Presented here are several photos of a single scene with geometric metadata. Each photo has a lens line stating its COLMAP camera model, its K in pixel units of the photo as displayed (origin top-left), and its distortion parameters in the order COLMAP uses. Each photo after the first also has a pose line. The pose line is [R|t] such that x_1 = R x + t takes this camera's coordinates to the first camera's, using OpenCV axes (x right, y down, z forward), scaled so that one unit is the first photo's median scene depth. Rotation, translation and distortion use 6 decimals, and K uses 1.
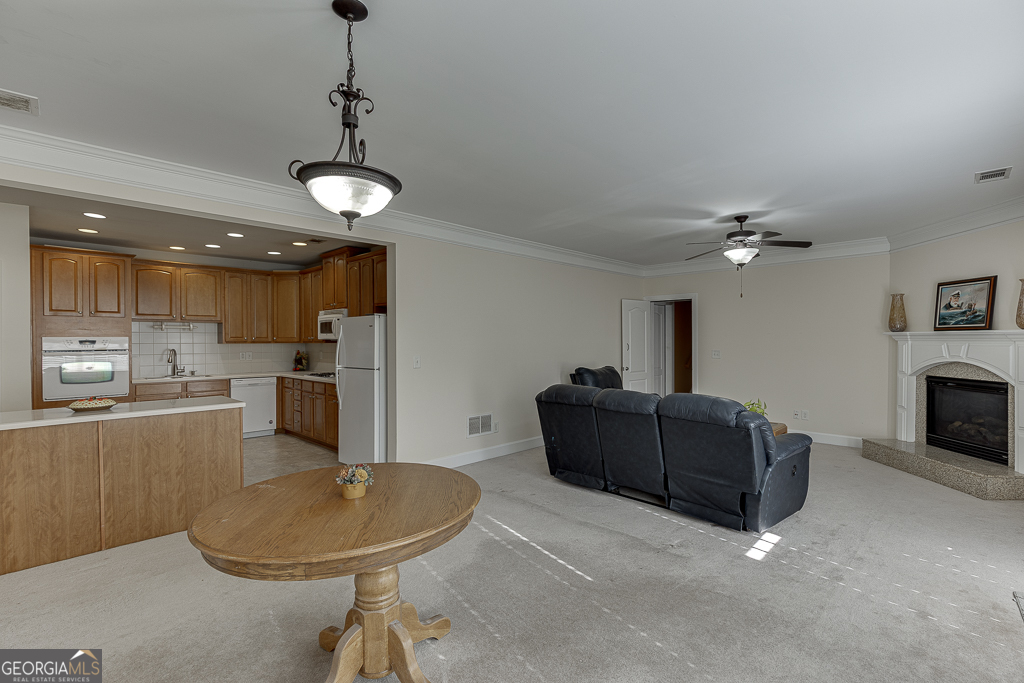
lens RADIAL K [[474.0, 0, 514.7], [0, 474.0, 343.0], [0, 0, 1]] dist [-0.002979, 0.000204]
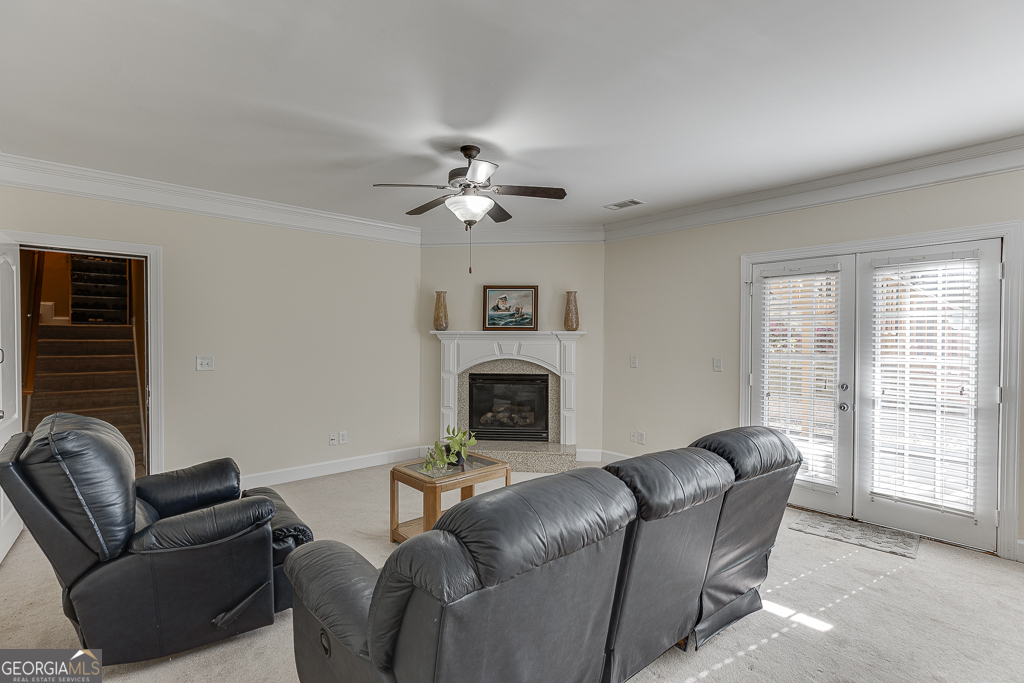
lens RADIAL K [[474.0, 0, 514.2], [0, 474.0, 339.1], [0, 0, 1]] dist [-0.002979, 0.000204]
pose [[0.067531, 0.000210, 0.997717, -0.170203], [0.003543, 0.999994, -0.000451, -0.005676], [-0.997711, 0.003565, 0.067529, 0.883648]]
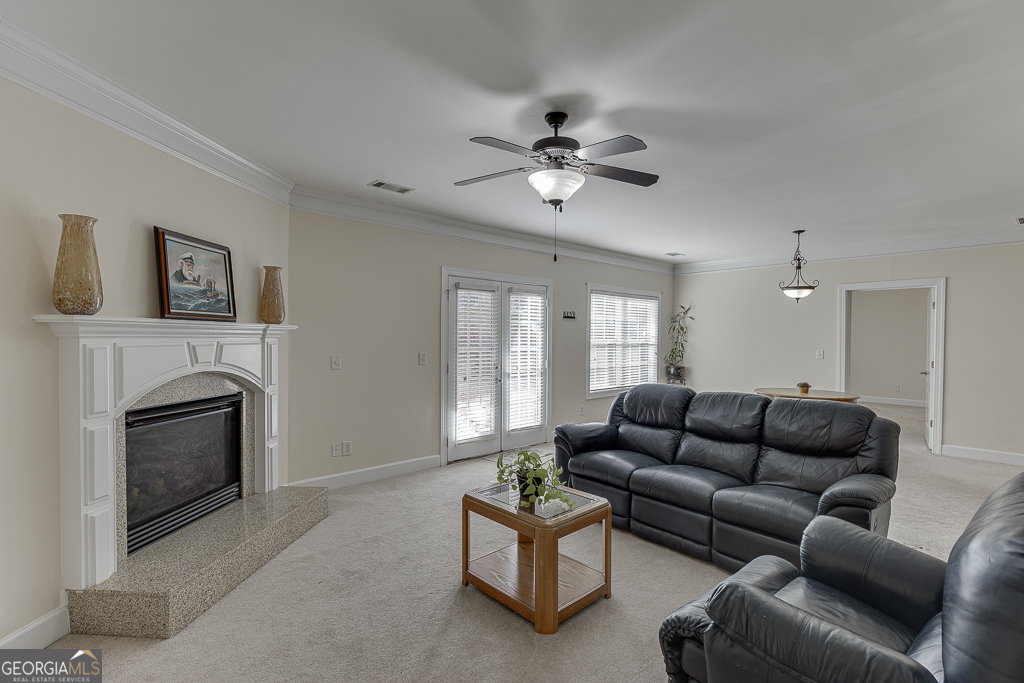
lens RADIAL K [[474.0, 0, 515.8], [0, 474.0, 339.5], [0, 0, 1]] dist [-0.002979, 0.000204]
pose [[-0.998502, -0.000374, 0.054718, 0.484704], [0.000167, 0.999951, 0.009875, -0.007613], [-0.054719, 0.009869, -0.998453, 1.540207]]
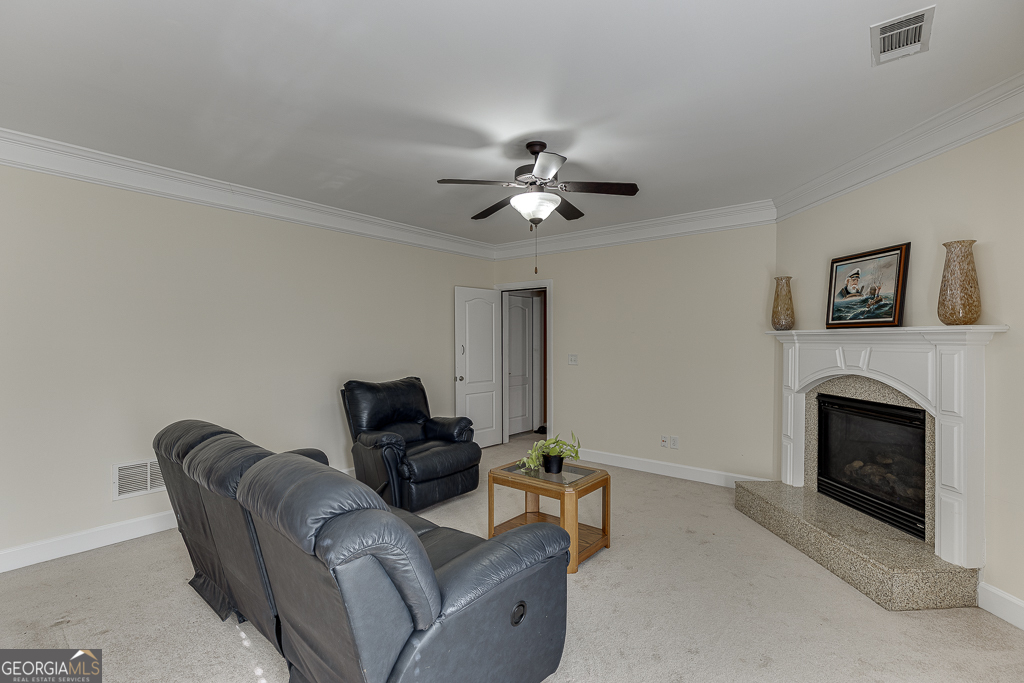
lens RADIAL K [[474.0, 0, 516.5], [0, 474.0, 343.5], [0, 0, 1]] dist [-0.002979, 0.000204]
pose [[0.995335, 0.002562, 0.096449, 0.383512], [-0.002644, 0.999996, 0.000717, -0.003630], [-0.096447, -0.000968, 0.995338, 0.370129]]
